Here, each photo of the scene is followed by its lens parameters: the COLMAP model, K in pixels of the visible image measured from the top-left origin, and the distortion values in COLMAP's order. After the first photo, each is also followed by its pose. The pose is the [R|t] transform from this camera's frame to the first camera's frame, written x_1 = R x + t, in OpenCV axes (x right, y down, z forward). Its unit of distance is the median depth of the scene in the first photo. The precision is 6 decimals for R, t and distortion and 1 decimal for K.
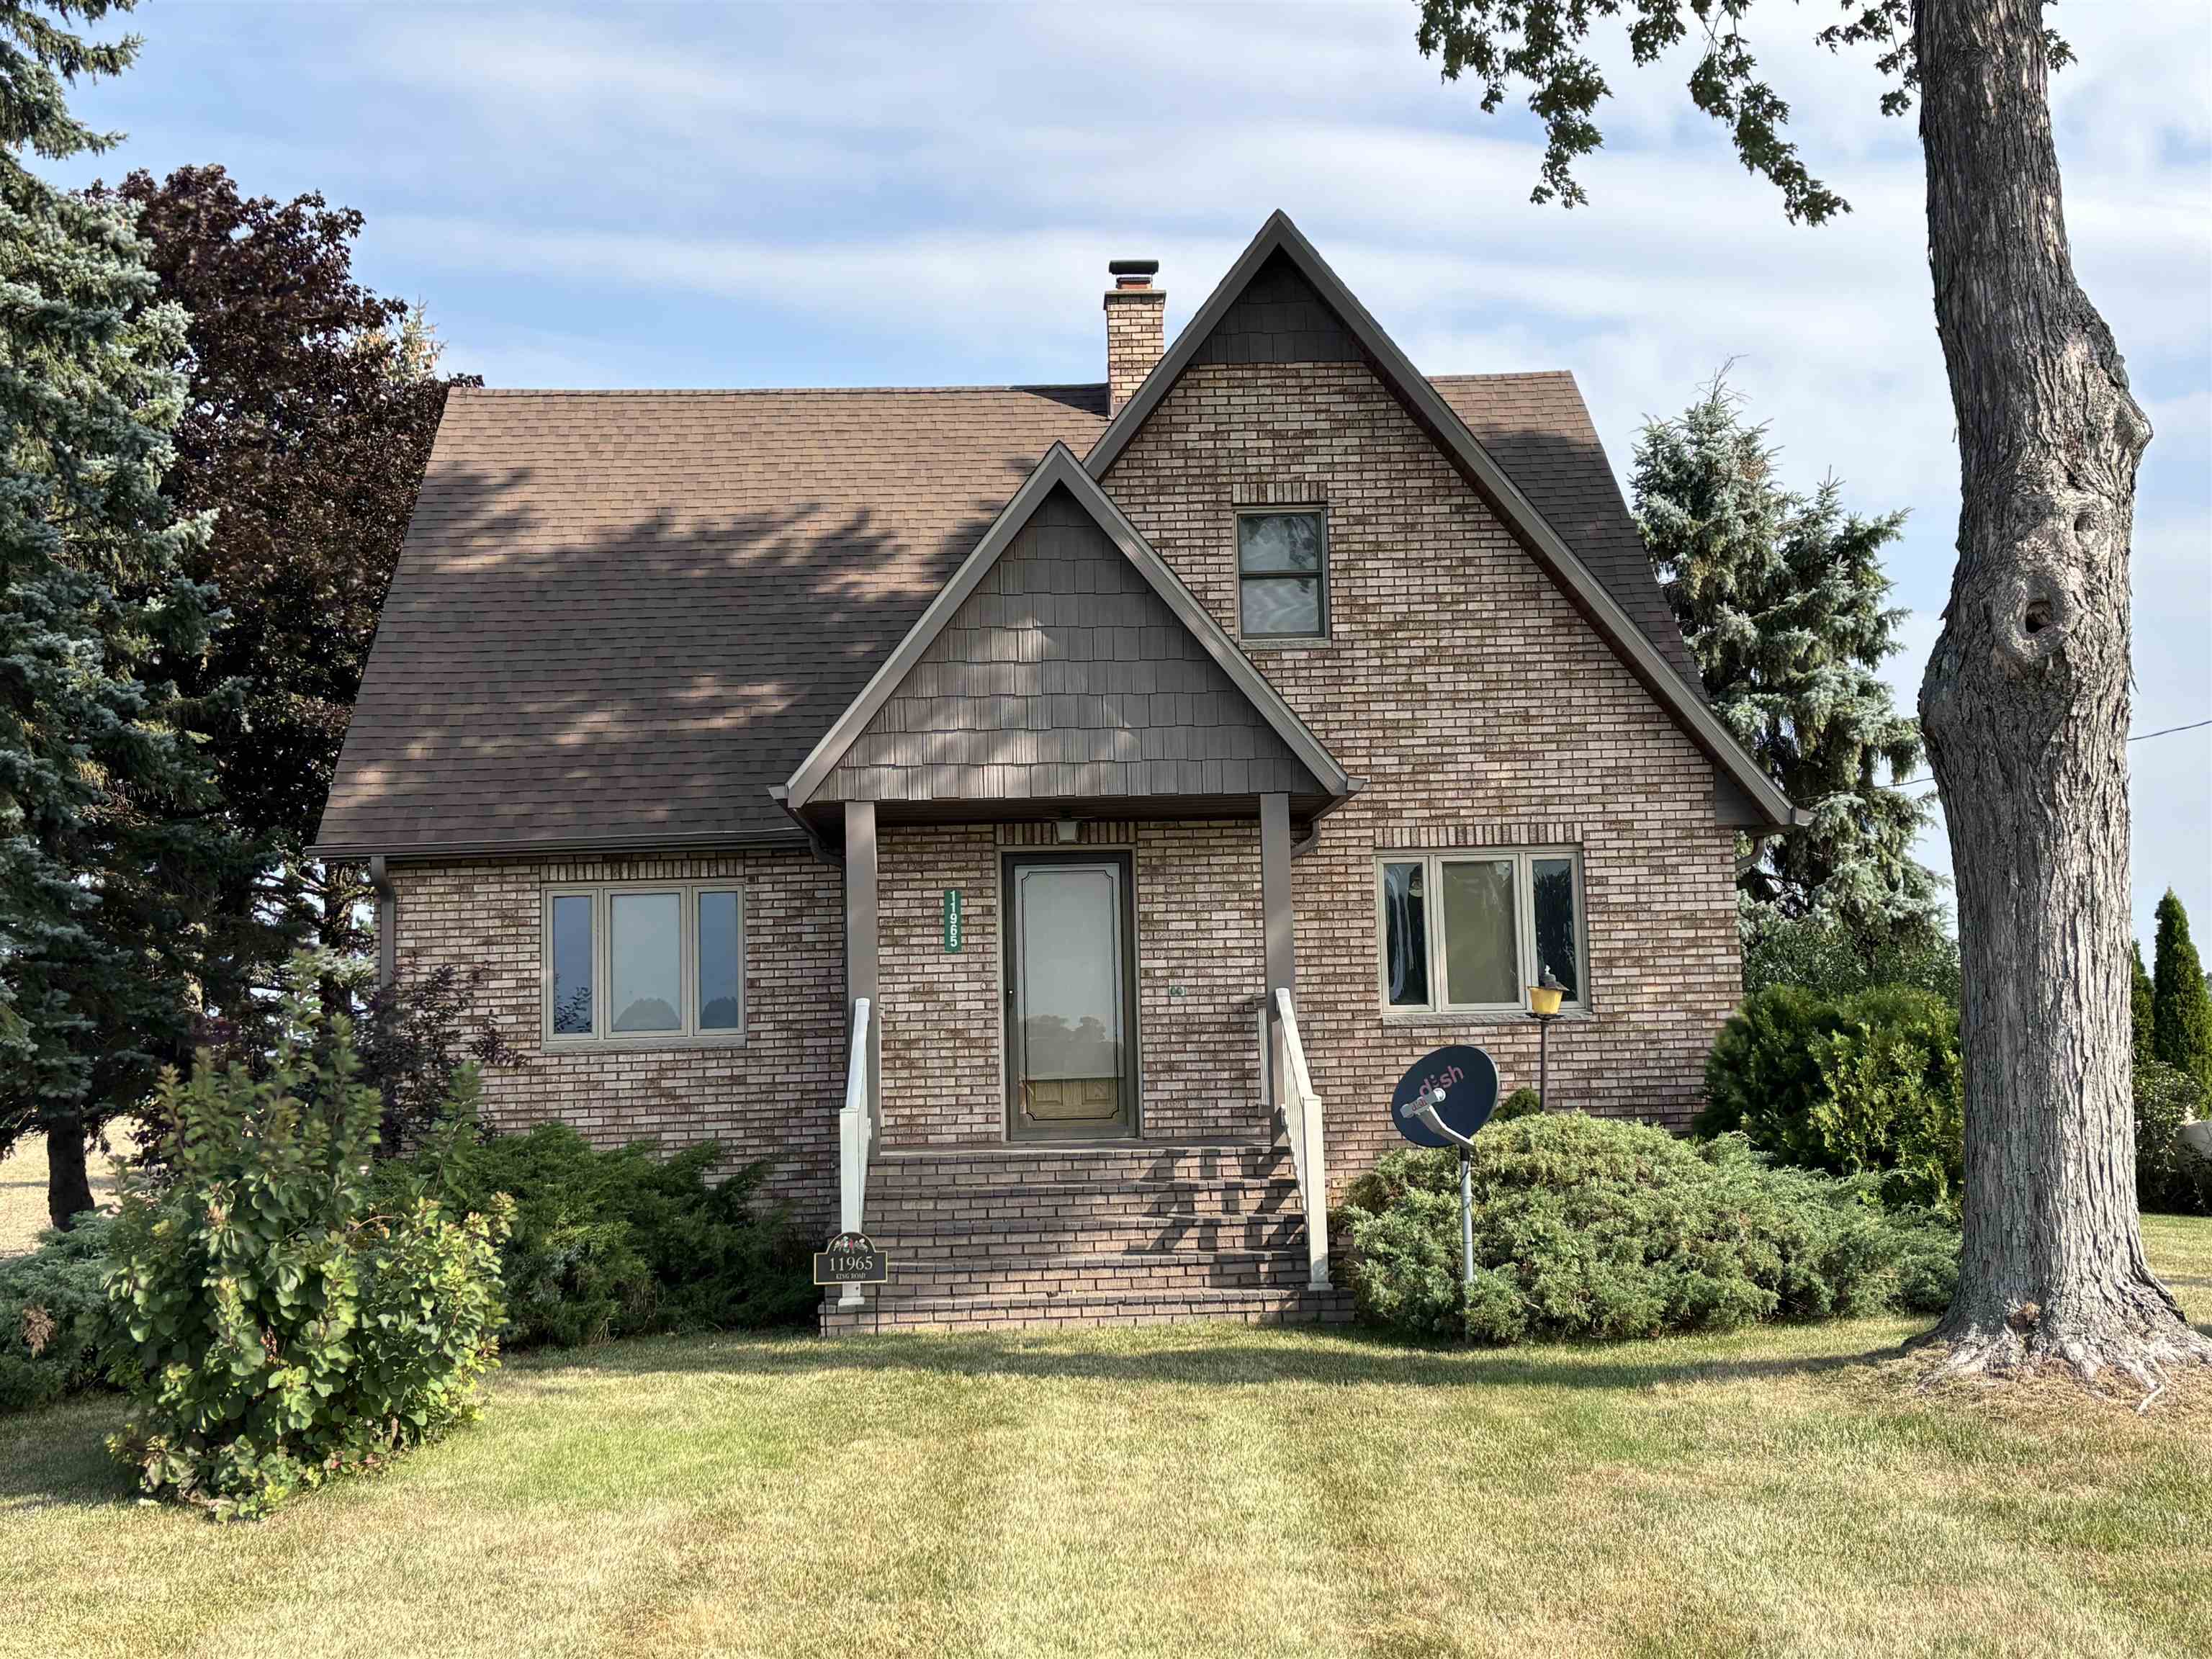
lens RADIAL K [[2463.2, 0, 1106.0], [0, 2463.2, 829.5], [0, 0, 1]] dist [0.133111, -0.041480]
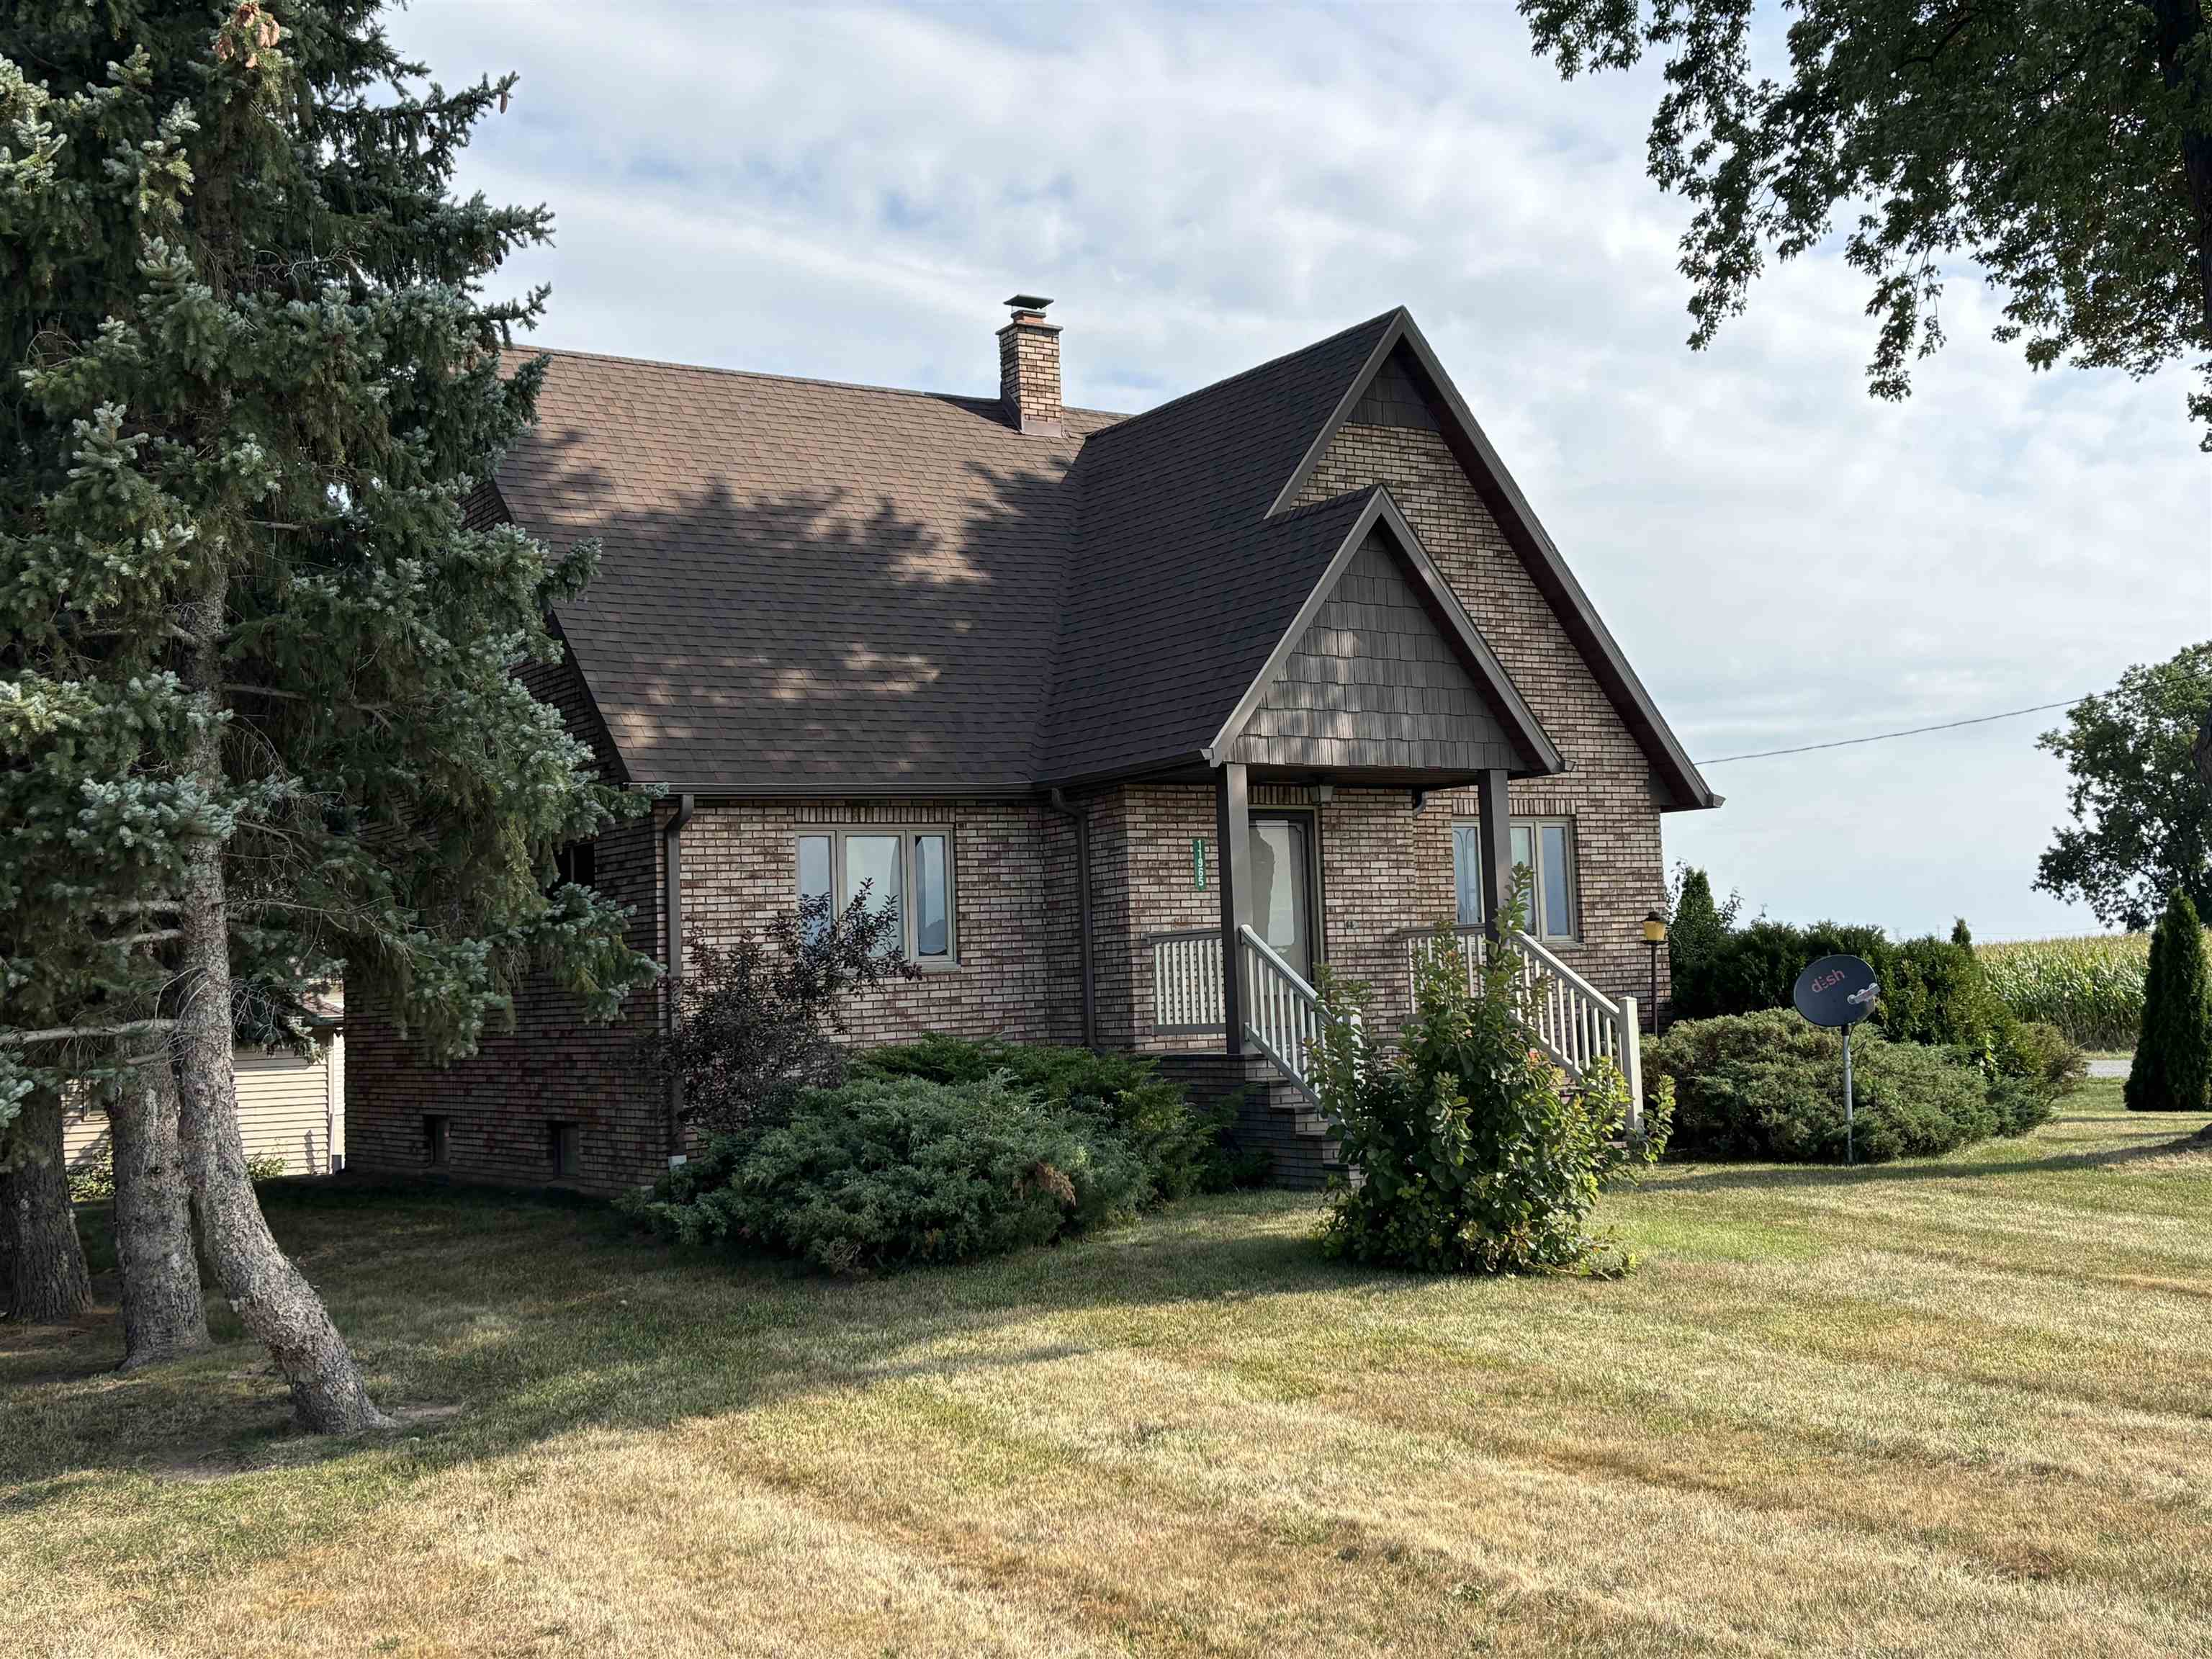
lens RADIAL K [[2463.2, 0, 1106.0], [0, 2463.2, 829.5], [0, 0, 1]] dist [0.133111, -0.041480]
pose [[0.869117, 0.026589, 0.493892, -0.675556], [-0.031166, 0.999514, 0.001034, 0.019467], [-0.493624, -0.016291, 0.869523, -0.024622]]
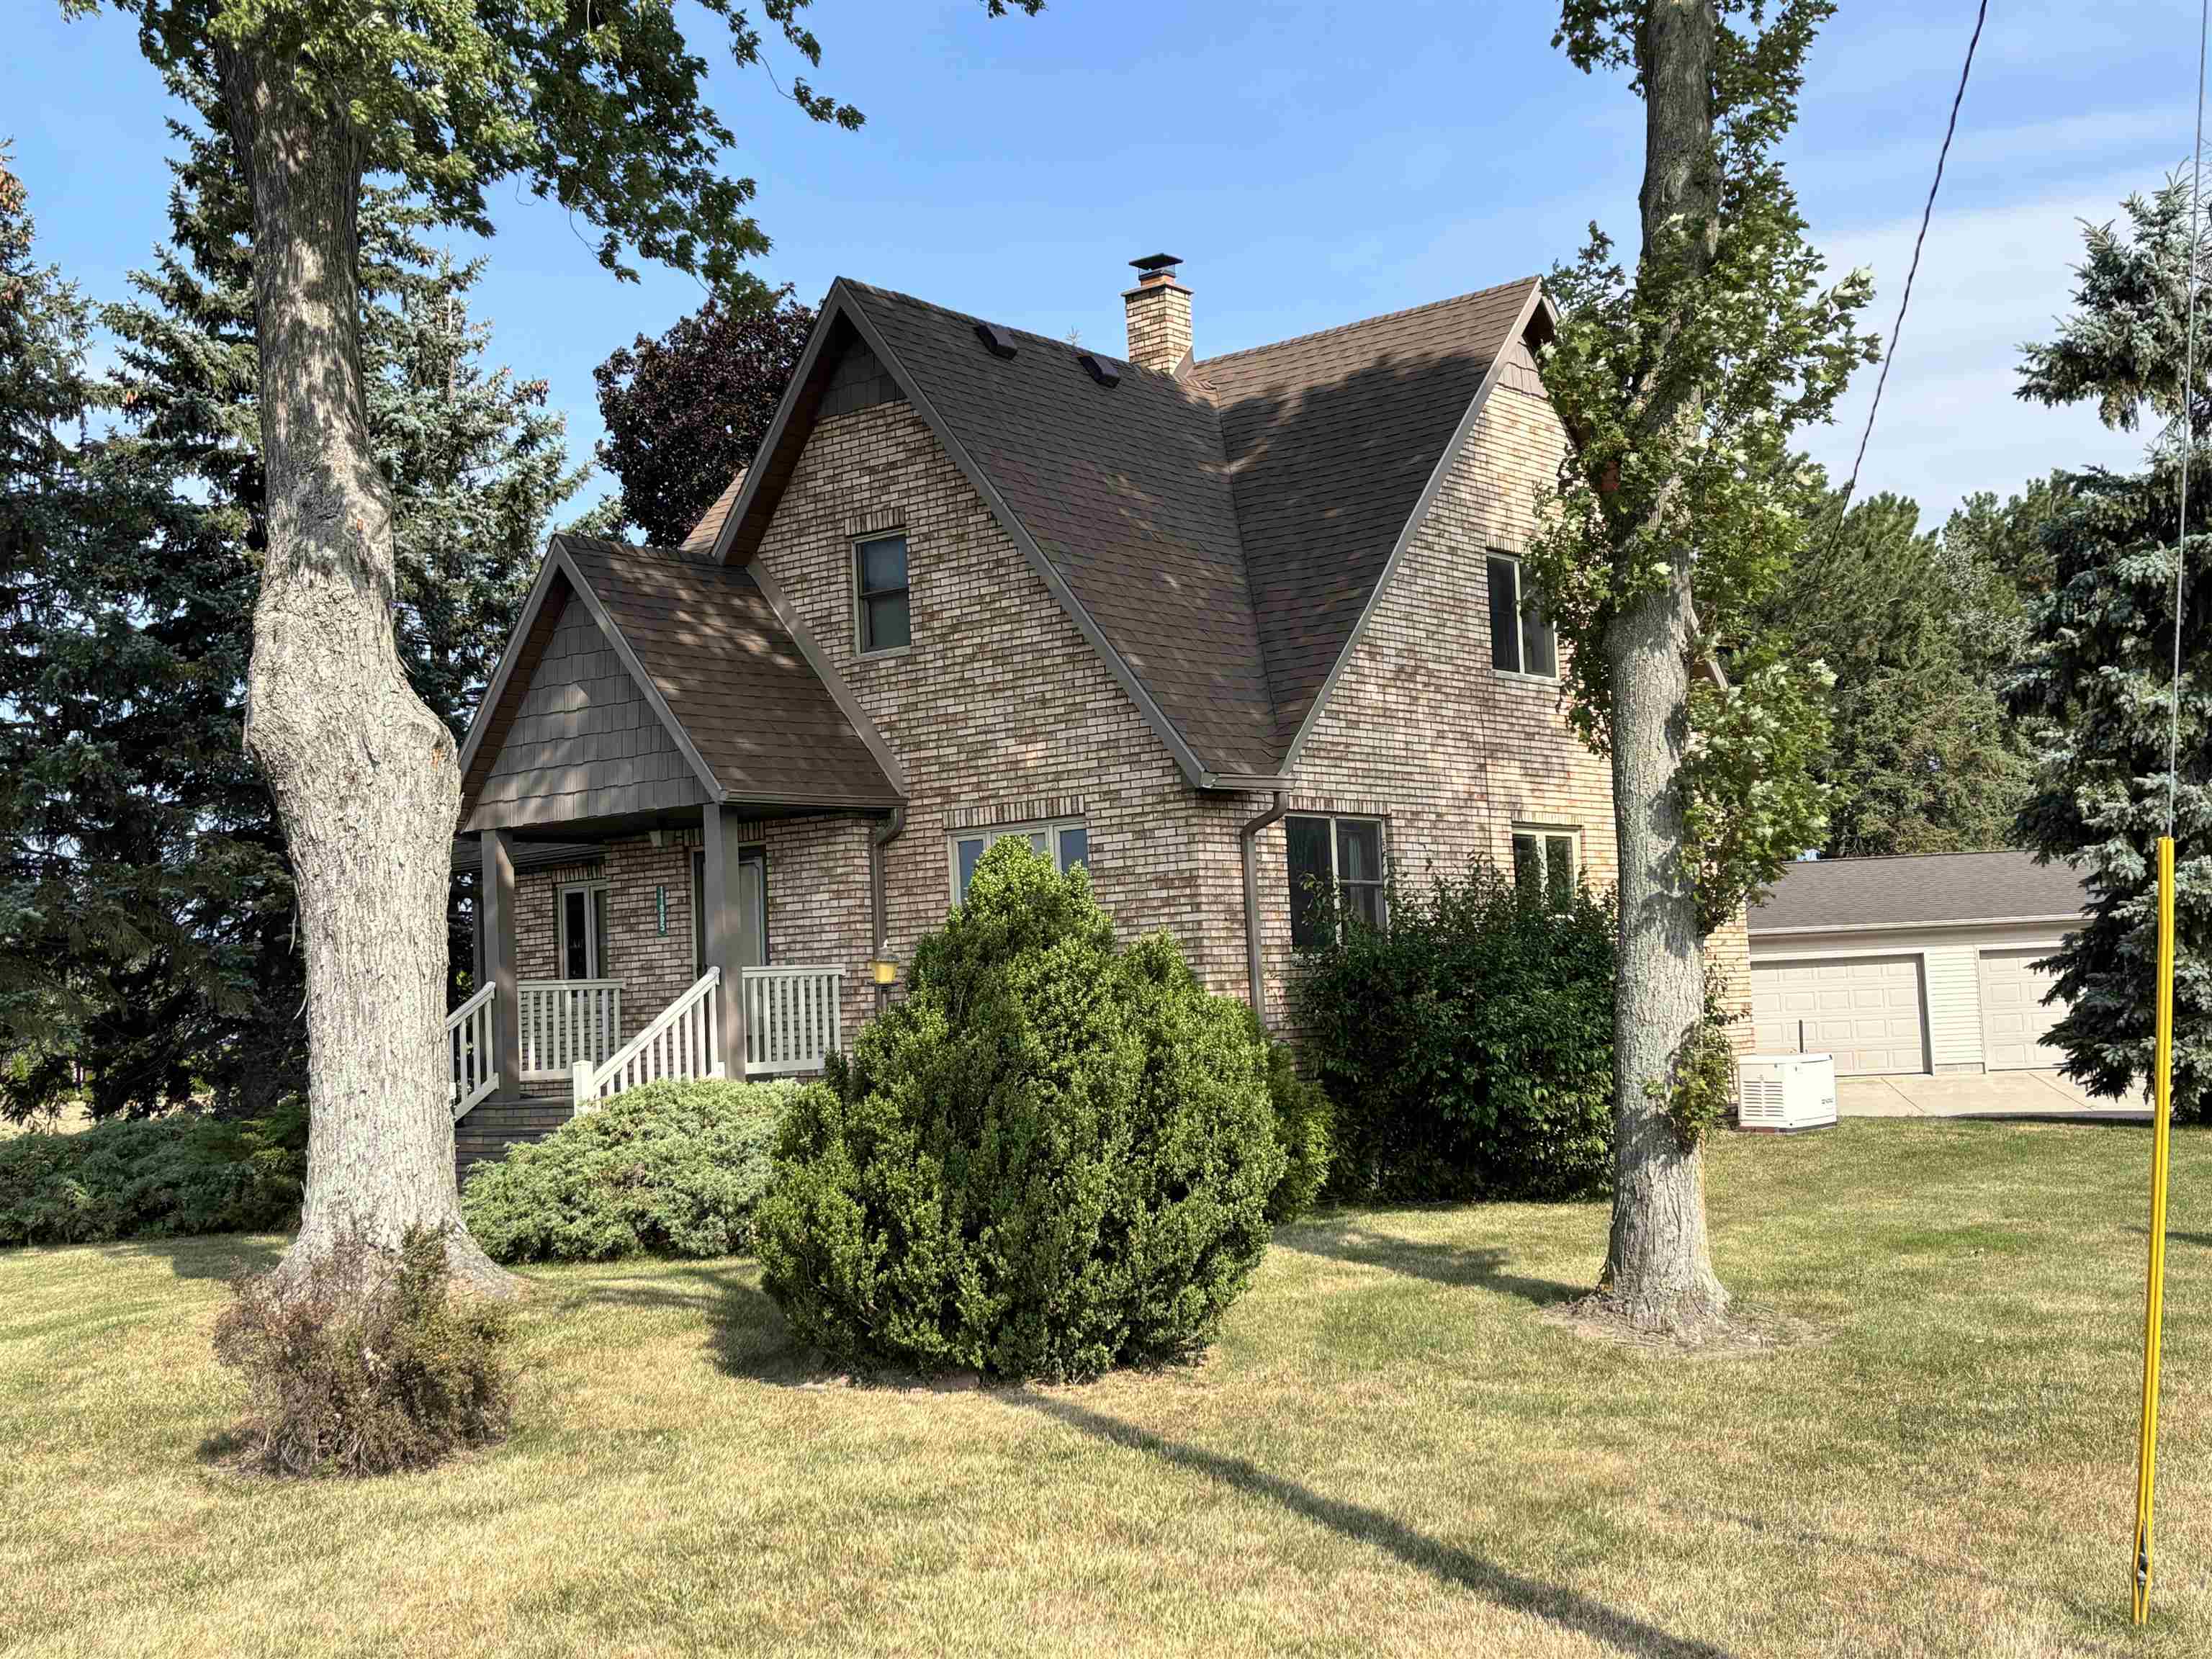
lens RADIAL K [[2668.2, 0, 1106.0], [0, 2668.2, 829.5], [0, 0, 1]] dist [0.141588, -0.052838]
pose [[0.755904, -0.053790, -0.652469, 0.955698], [0.090294, 0.995660, 0.022524, -0.013057], [0.648426, -0.075940, 0.757481, 0.123682]]
